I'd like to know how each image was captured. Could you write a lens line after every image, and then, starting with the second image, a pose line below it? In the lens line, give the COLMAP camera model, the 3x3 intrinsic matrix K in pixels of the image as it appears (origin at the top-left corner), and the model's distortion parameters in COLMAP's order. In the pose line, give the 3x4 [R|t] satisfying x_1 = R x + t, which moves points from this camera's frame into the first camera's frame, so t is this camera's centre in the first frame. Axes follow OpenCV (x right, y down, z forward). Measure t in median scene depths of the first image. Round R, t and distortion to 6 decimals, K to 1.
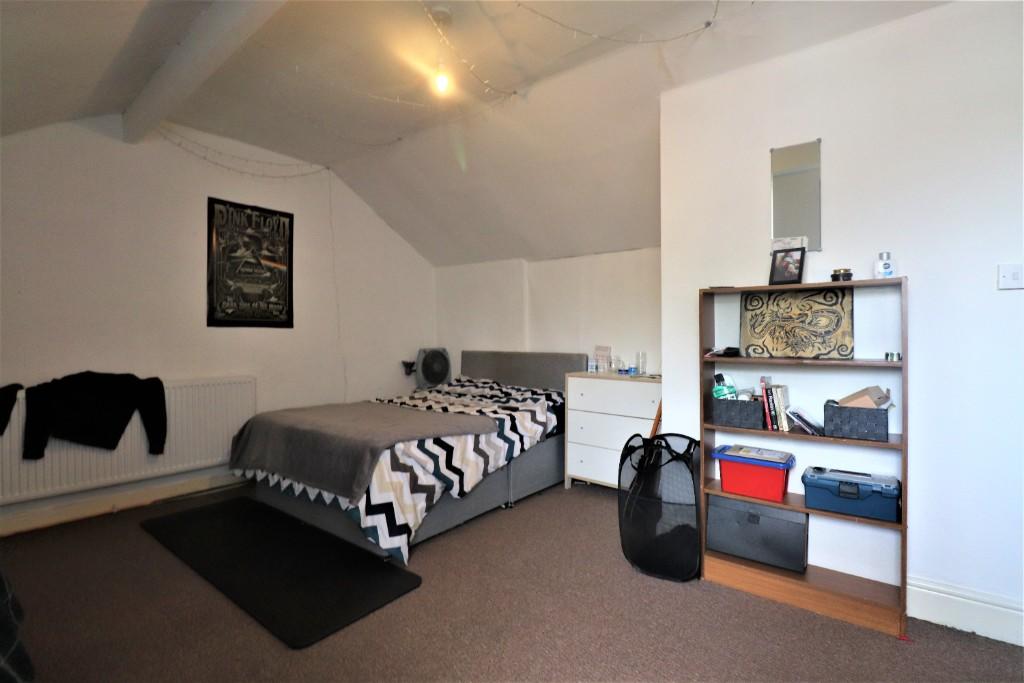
lens RADIAL K [[475.5, 0, 512.0], [0, 475.5, 341.5], [0, 0, 1]] dist [-0.001472, -0.000035]
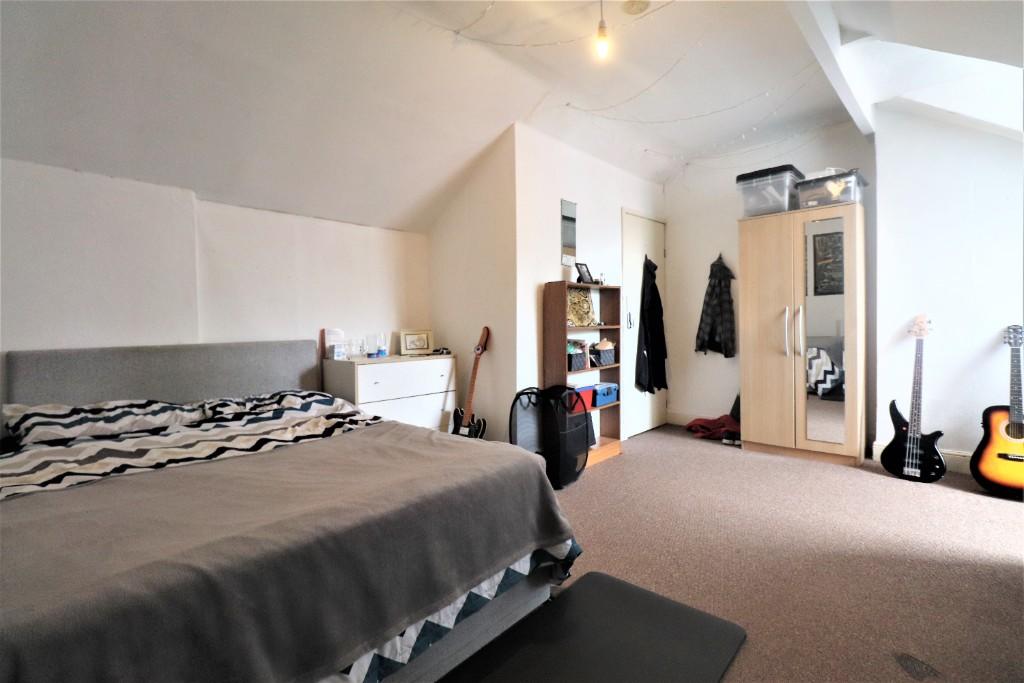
lens RADIAL K [[475.5, 0, 512.0], [0, 475.5, 341.5], [0, 0, 1]] dist [-0.001472, -0.000035]
pose [[0.093555, -0.058401, 0.993900, -0.949711], [0.020581, 0.998178, 0.056715, -0.012058], [-0.995401, 0.015150, 0.094587, 0.901766]]
